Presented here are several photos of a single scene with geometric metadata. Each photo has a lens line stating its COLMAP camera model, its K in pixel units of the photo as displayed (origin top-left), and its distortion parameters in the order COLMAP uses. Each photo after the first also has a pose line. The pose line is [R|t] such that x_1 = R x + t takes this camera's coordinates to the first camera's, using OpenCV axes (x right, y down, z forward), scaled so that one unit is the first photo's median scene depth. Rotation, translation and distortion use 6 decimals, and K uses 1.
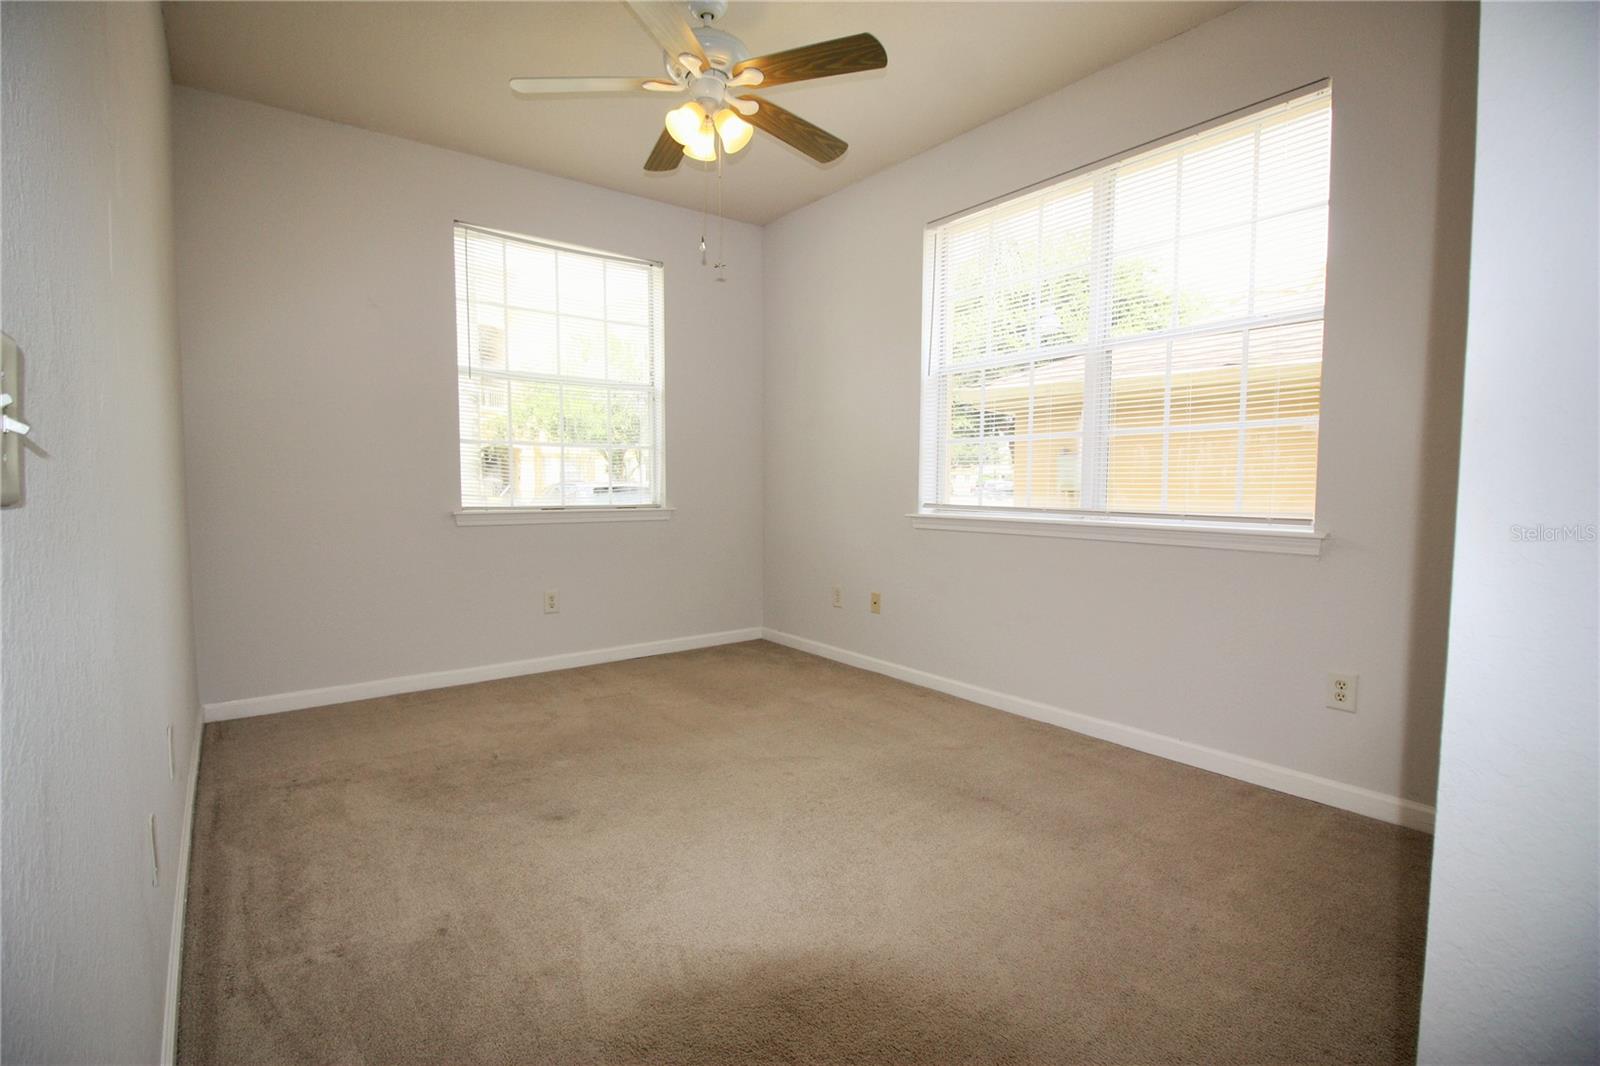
lens RADIAL K [[789.4, 0, 798.3], [0, 789.4, 558.5], [0, 0, 1]] dist [-0.000212, -0.014947]
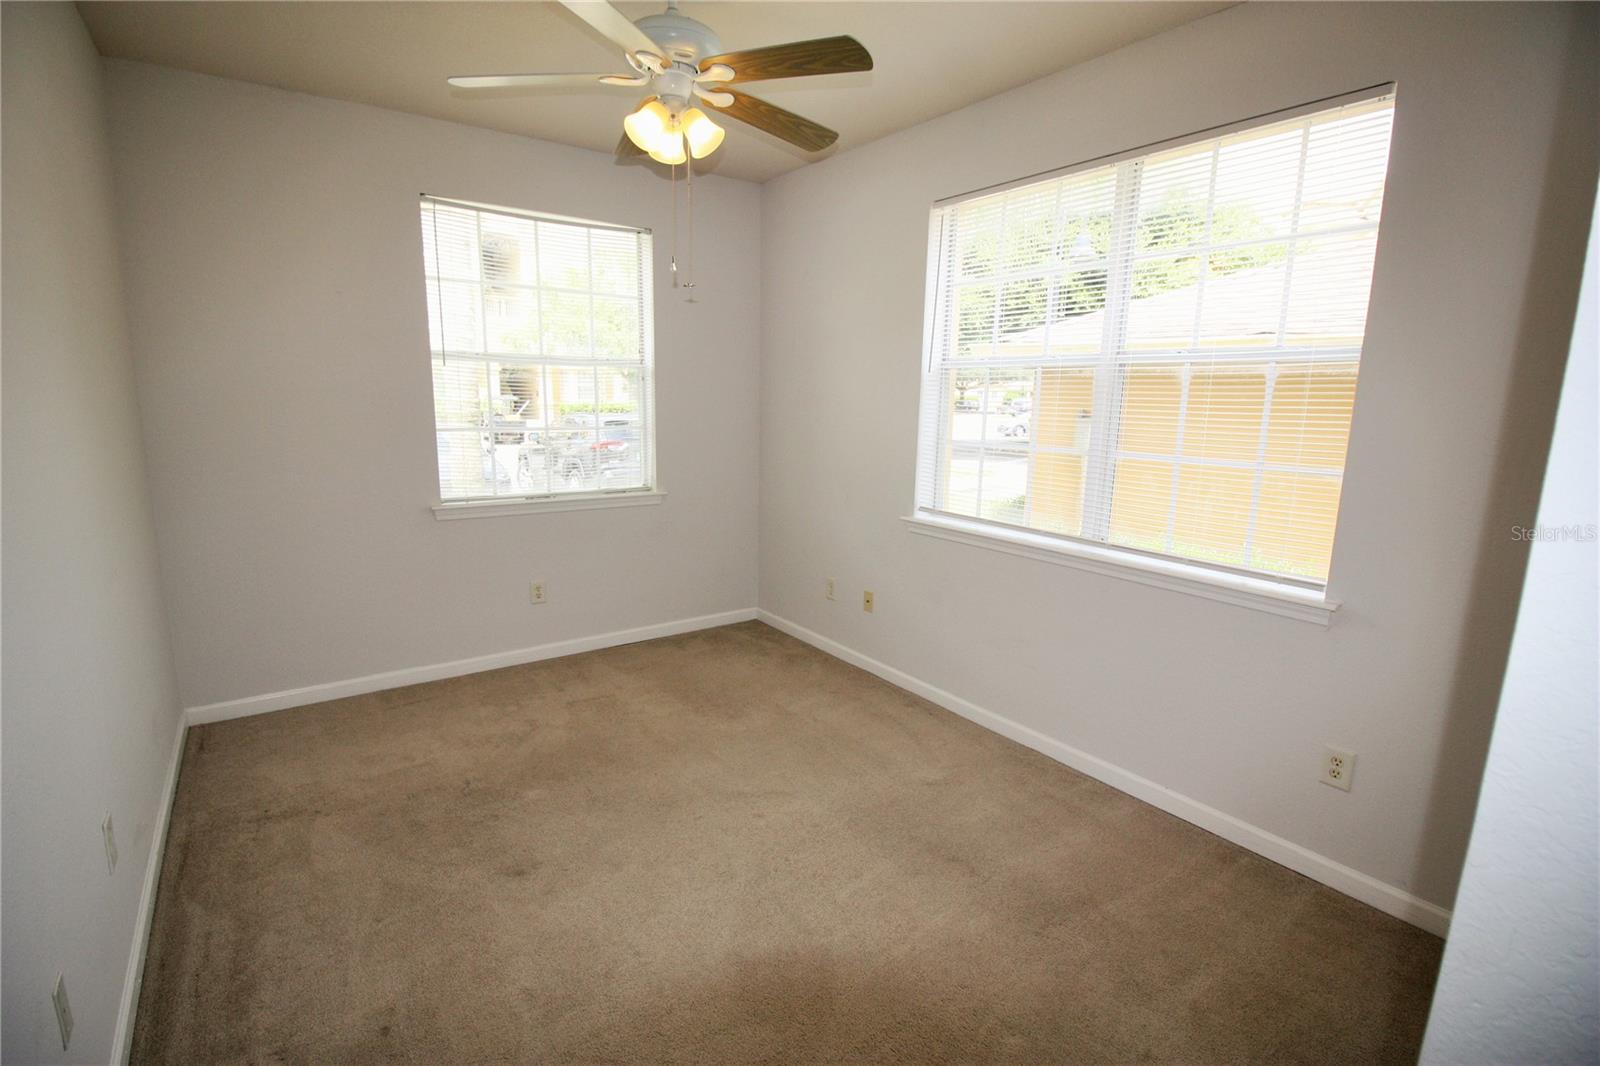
lens RADIAL K [[786.8, 0, 795.4], [0, 786.8, 567.0], [0, 0, 1]] dist [0.000993, -0.015641]
pose [[0.999327, 0.022951, -0.028621, 0.053253], [-0.019350, 0.992549, 0.120297, -0.152785], [0.031169, -0.119662, 0.992325, 0.063468]]
